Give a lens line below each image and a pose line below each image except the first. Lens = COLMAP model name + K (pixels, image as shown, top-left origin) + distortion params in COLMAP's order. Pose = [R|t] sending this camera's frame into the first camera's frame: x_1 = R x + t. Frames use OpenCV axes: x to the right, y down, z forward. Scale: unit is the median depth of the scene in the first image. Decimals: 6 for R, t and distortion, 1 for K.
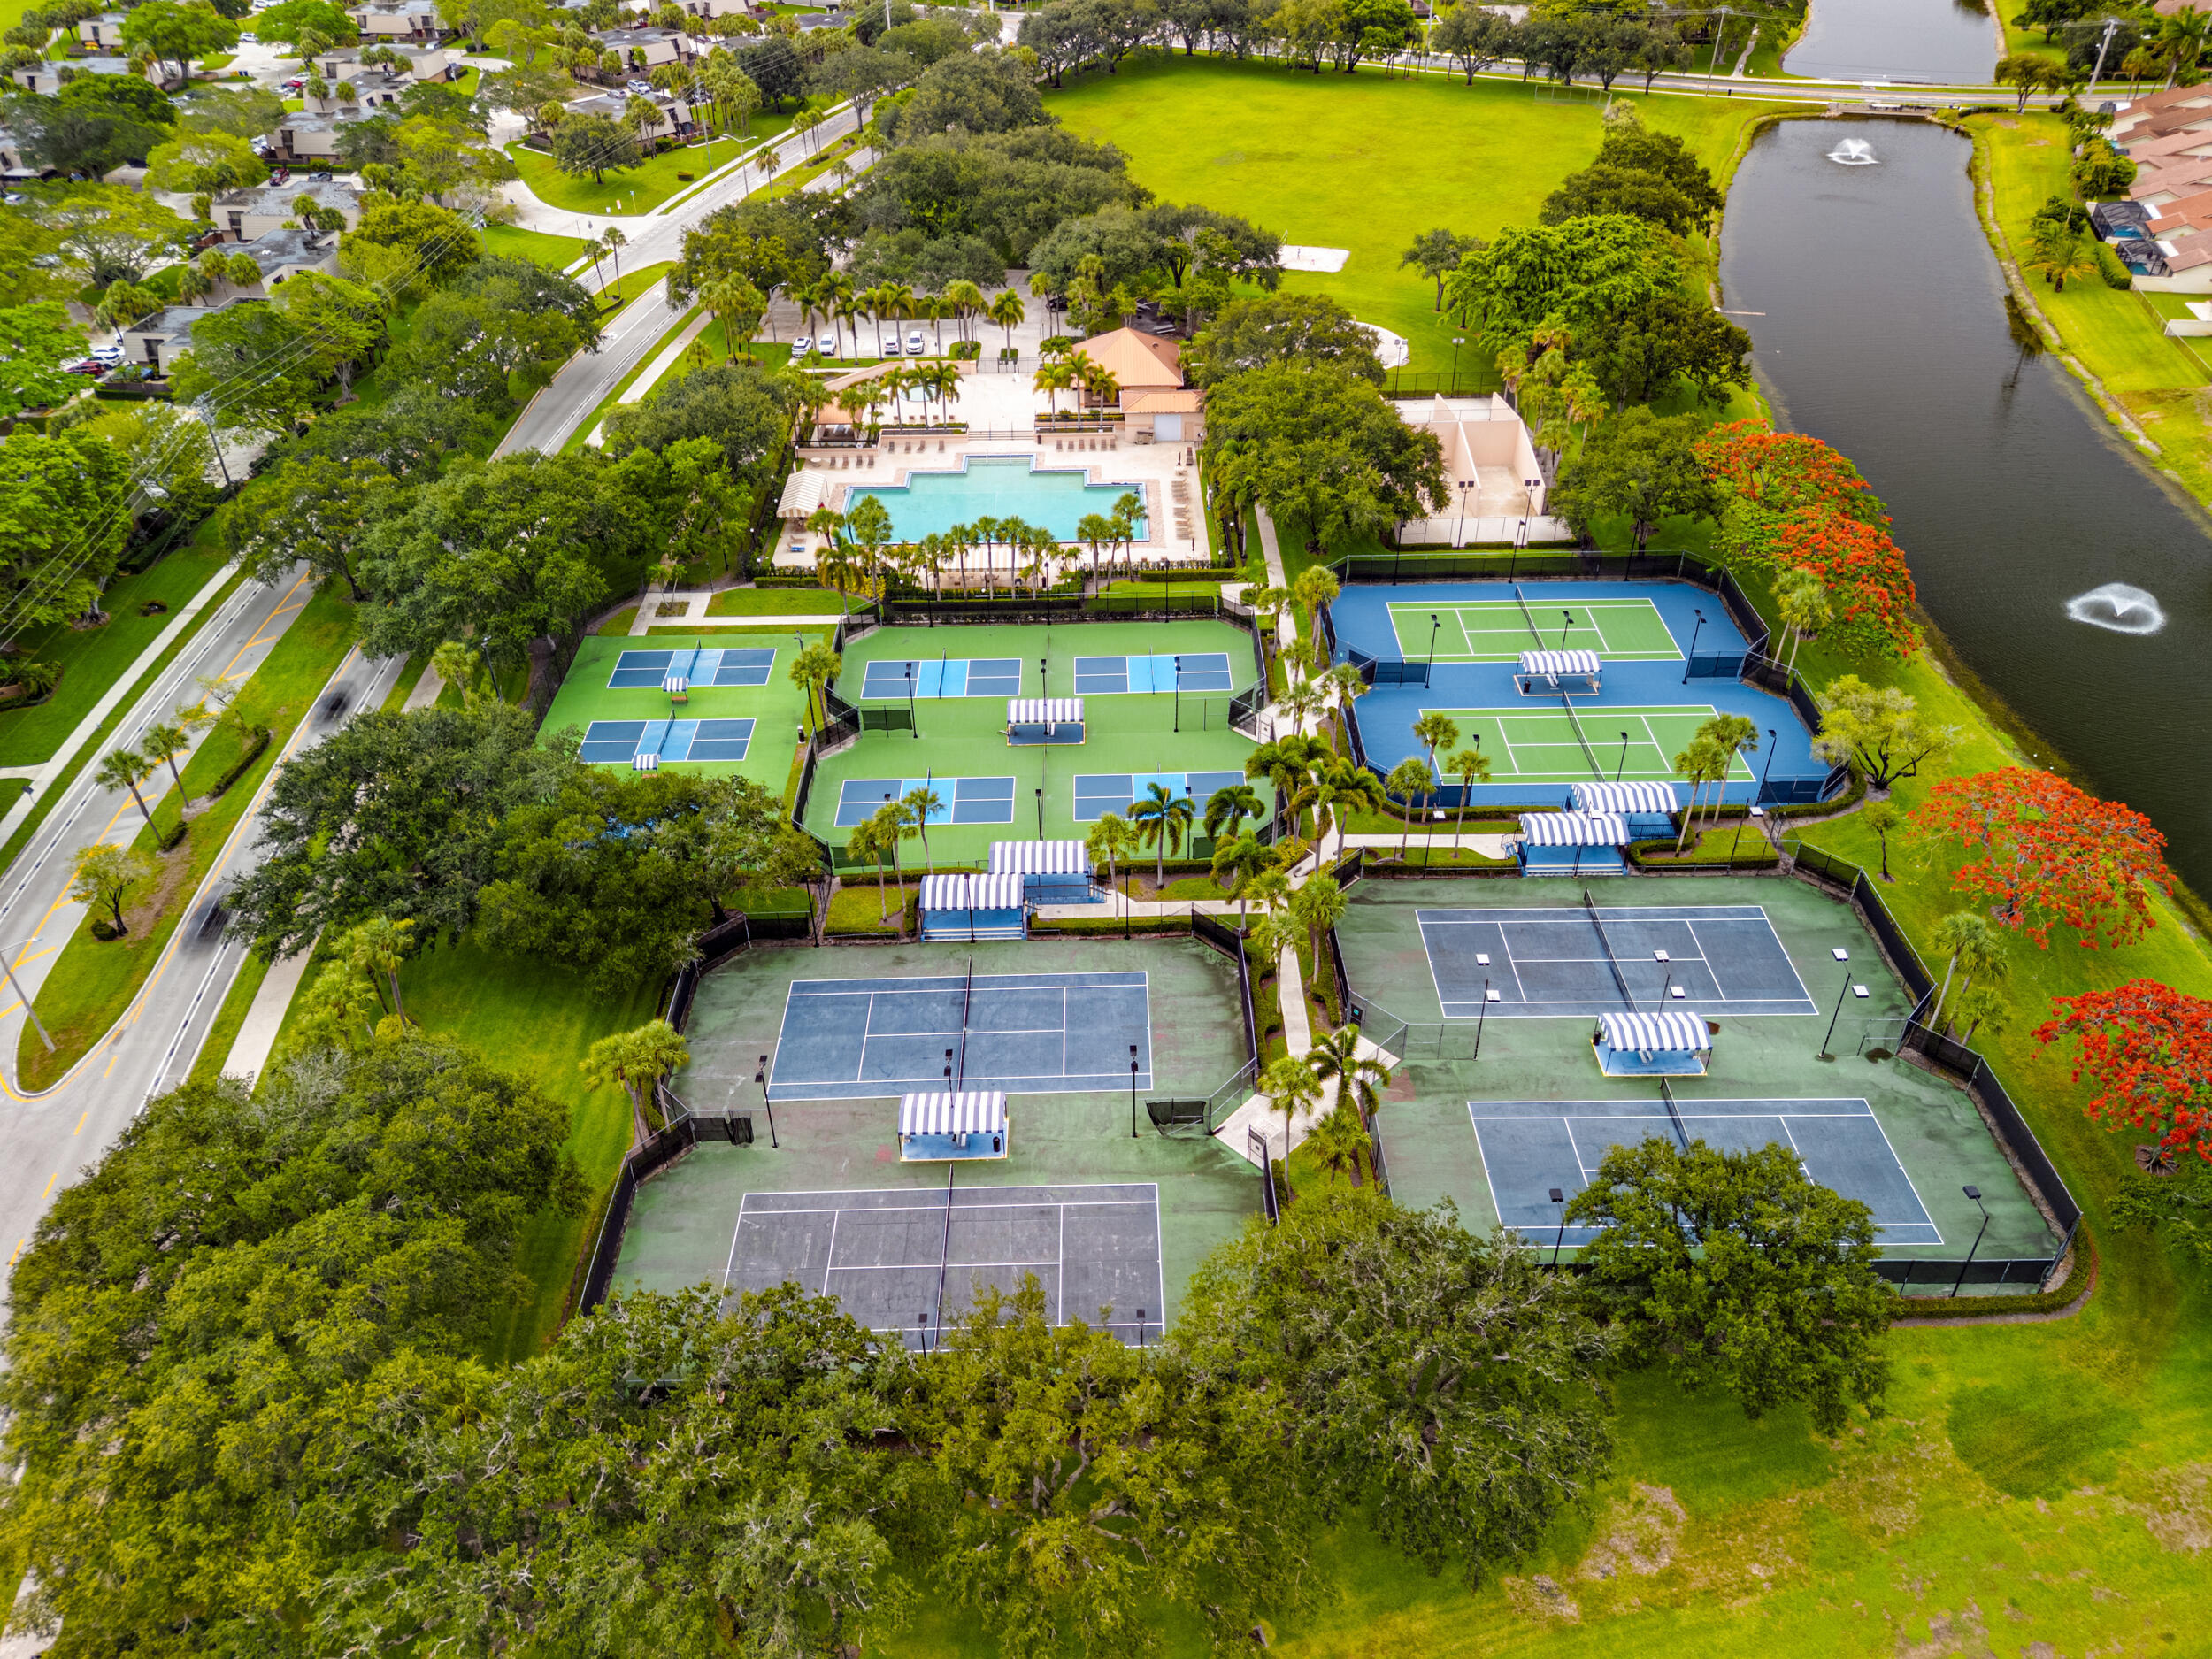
lens RADIAL K [[1632.0, 0, 1106.0], [0, 1632.0, 829.5], [0, 0, 1]] dist [0.068038, -0.056692]
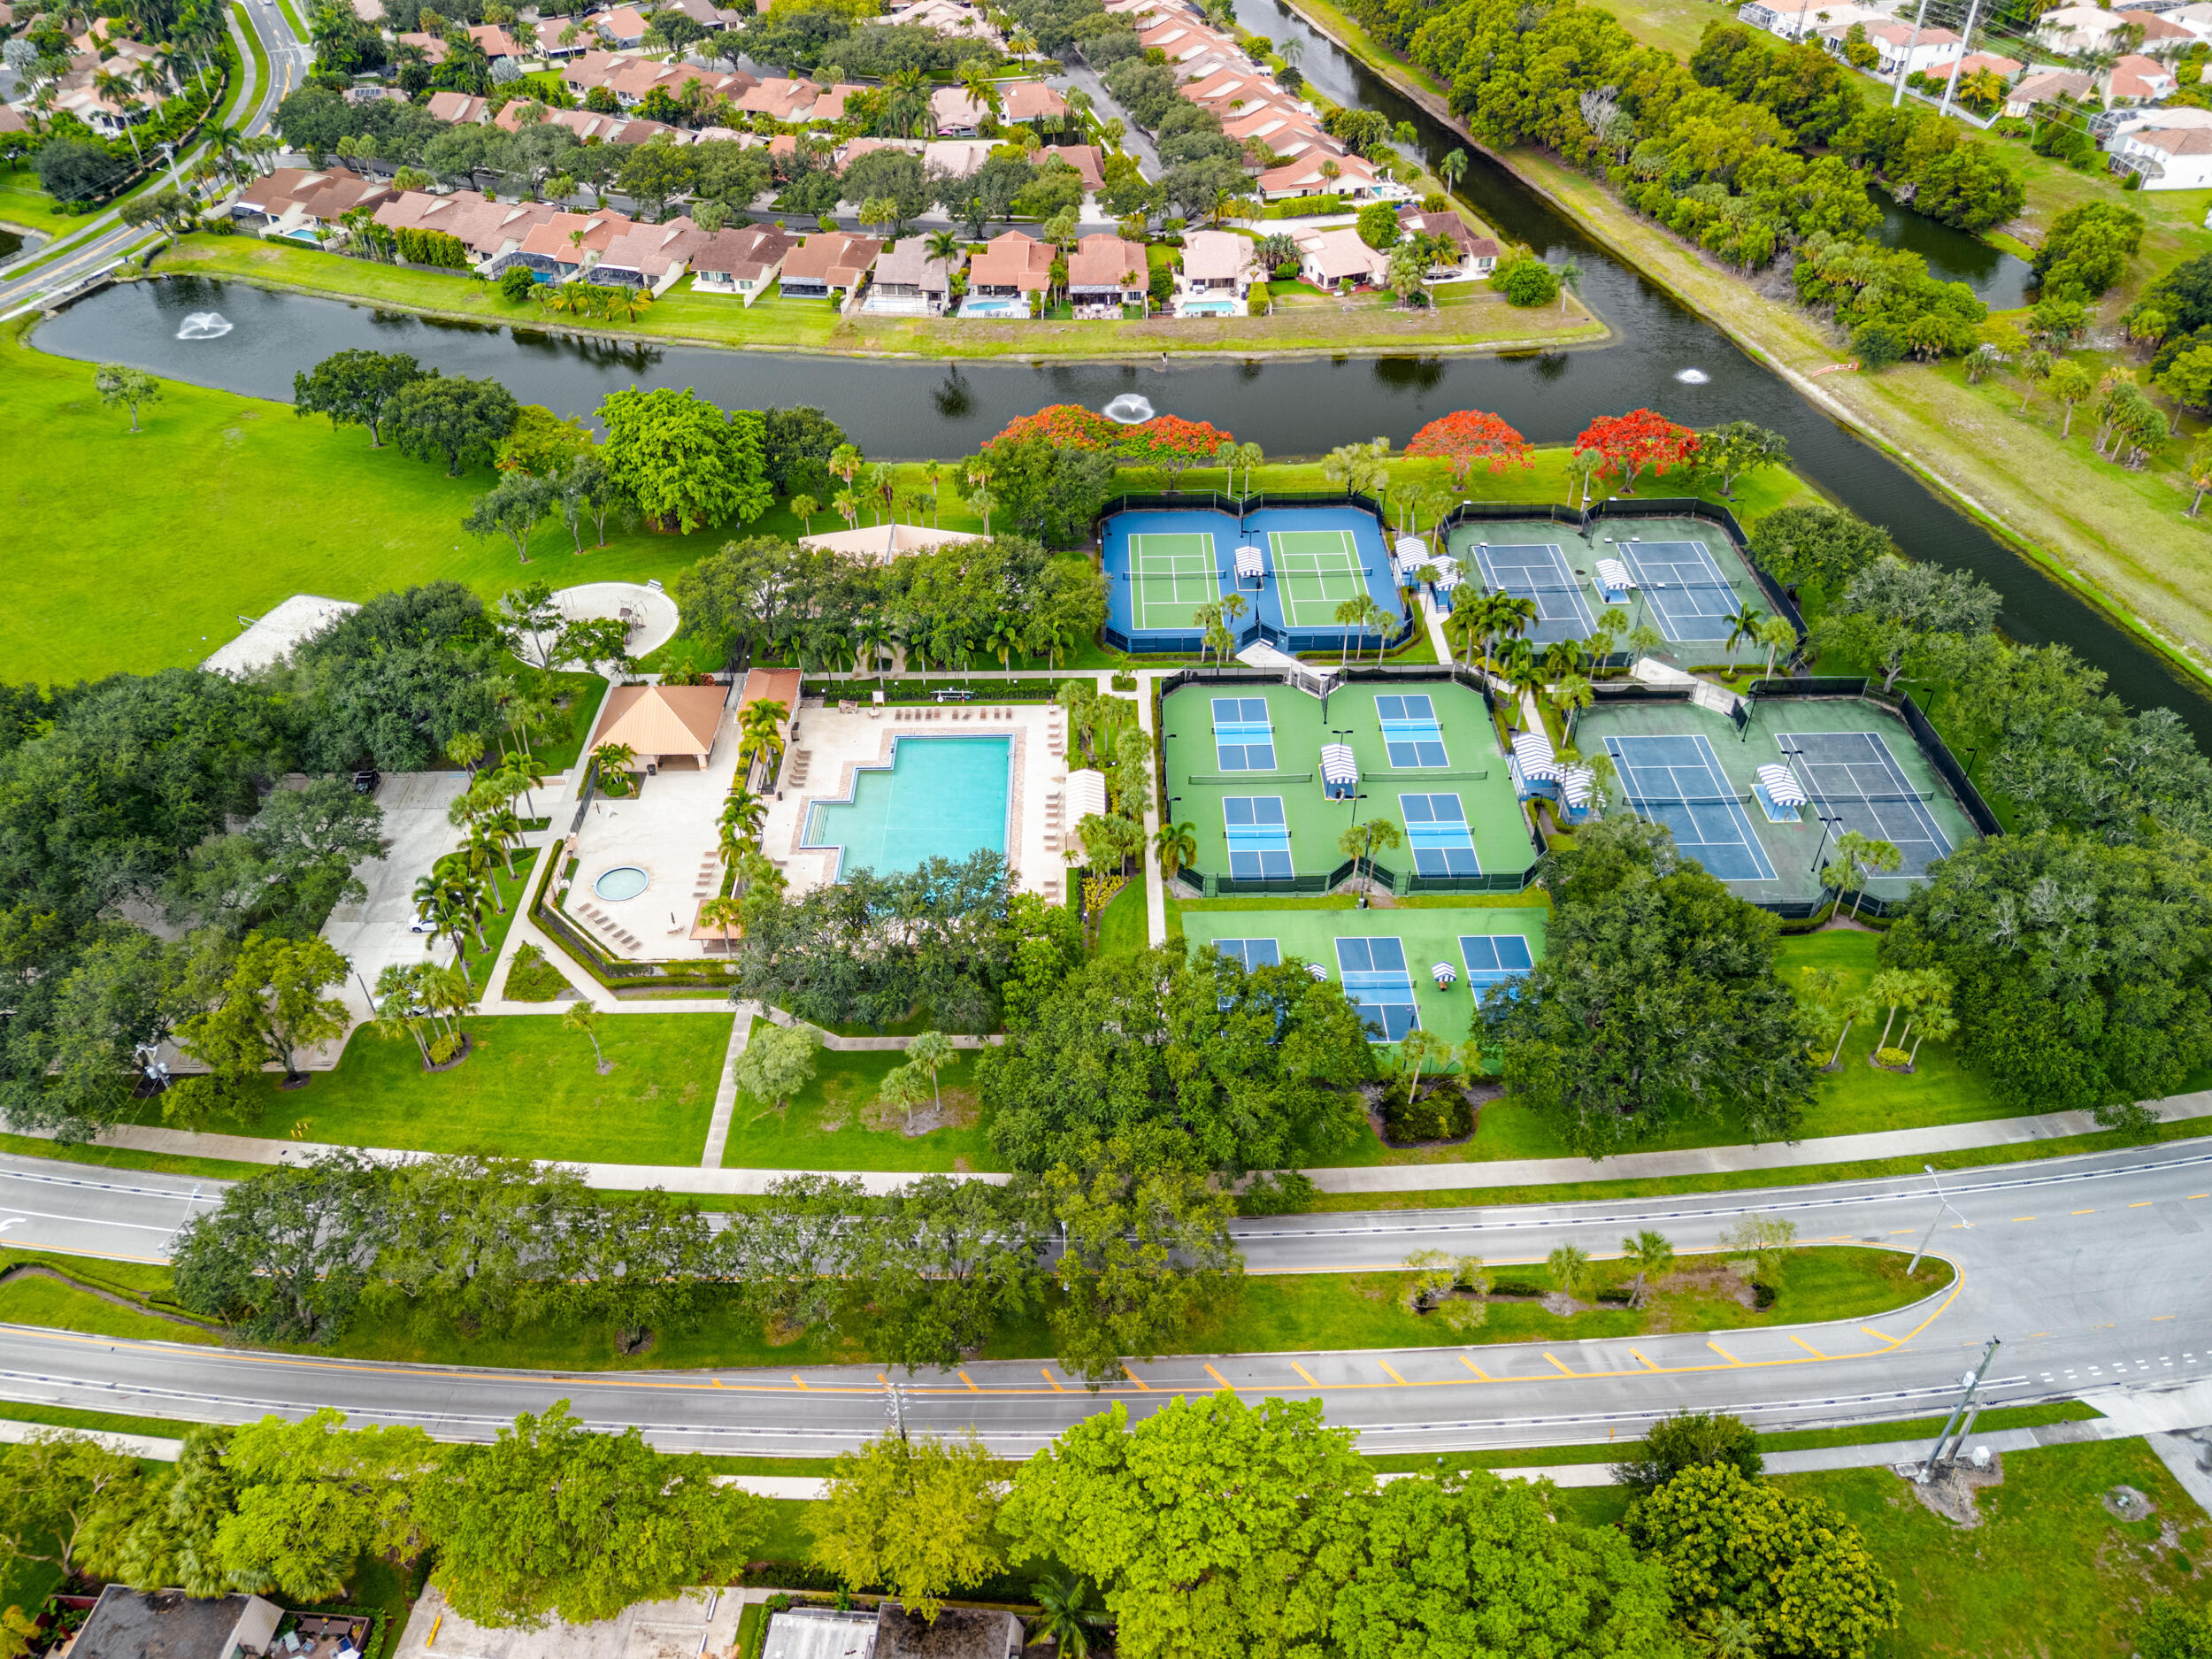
lens RADIAL K [[1632.0, 0, 1106.0], [0, 1632.0, 829.5], [0, 0, 1]] dist [0.068038, -0.056692]
pose [[0.009695, -0.620405, 0.784221, -0.818771], [0.598217, 0.632035, 0.492614, -0.595937], [-0.801275, 0.464359, 0.377265, 0.508595]]
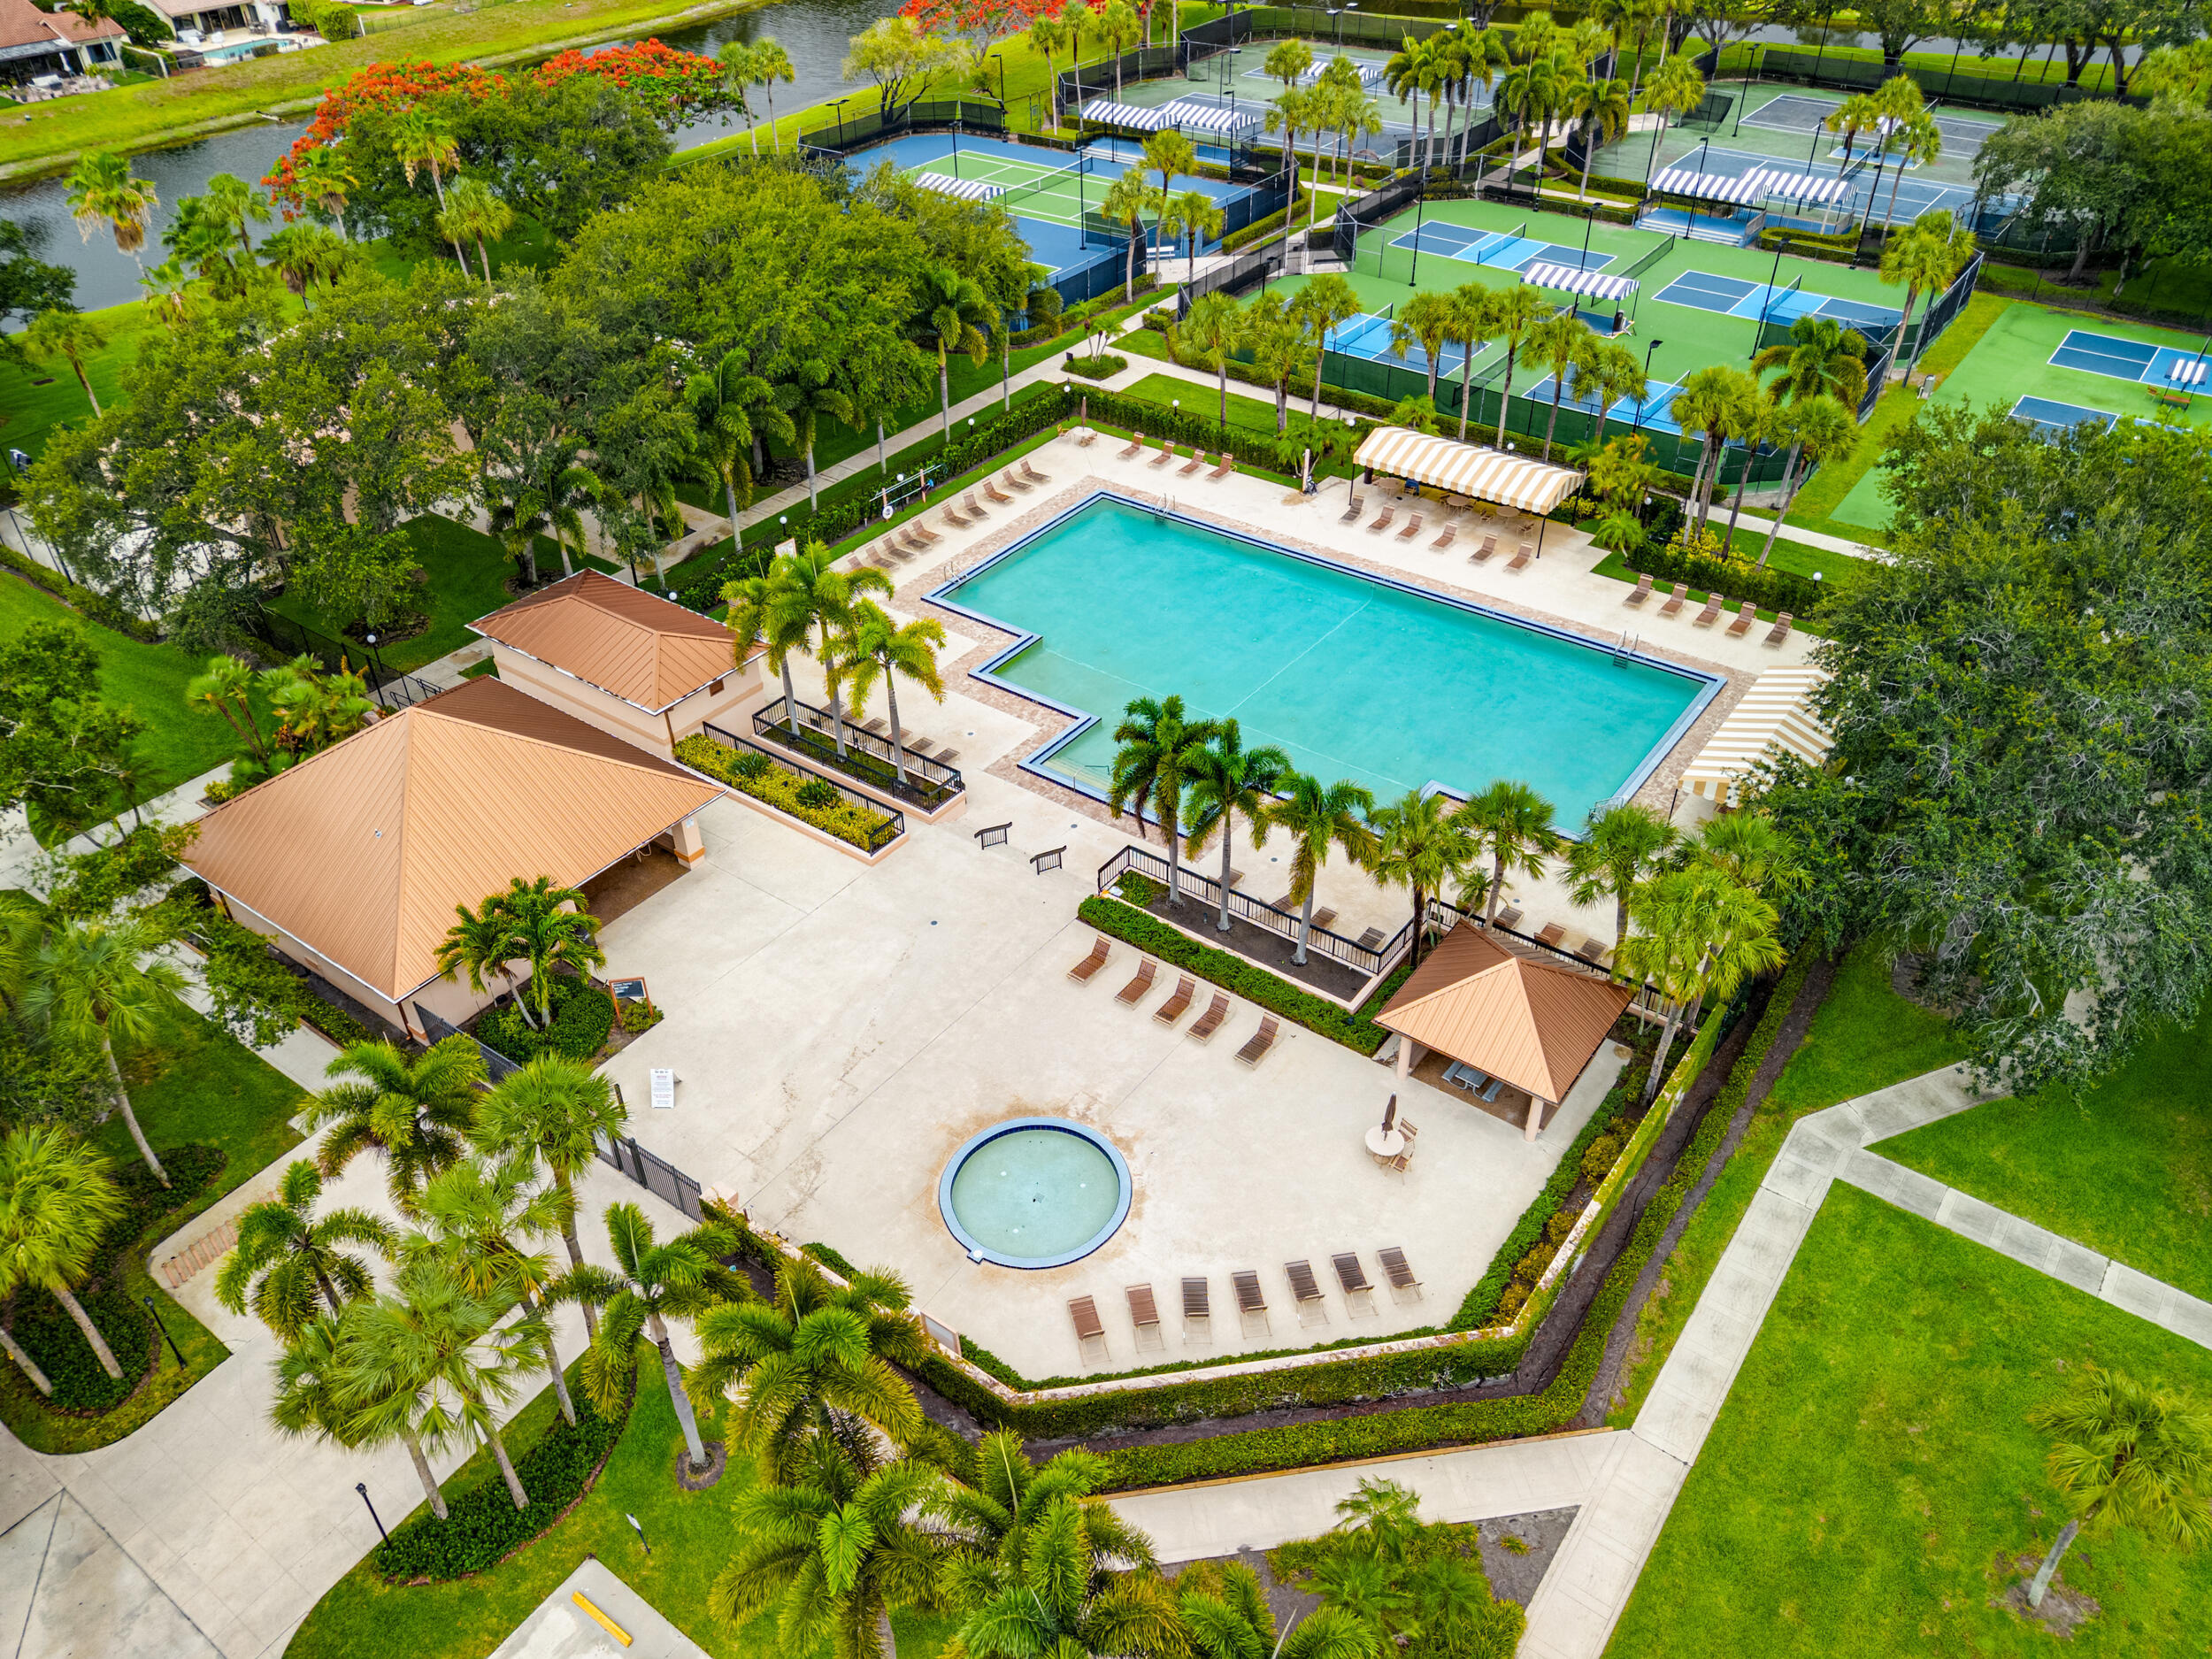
lens RADIAL K [[1632.0, 0, 1106.0], [0, 1632.0, 829.5], [0, 0, 1]] dist [0.068038, -0.056692]
pose [[-0.790667, -0.354500, 0.499174, -0.241675], [0.378828, 0.357231, 0.853742, -0.521747], [-0.480972, 0.864127, -0.148156, 1.065573]]
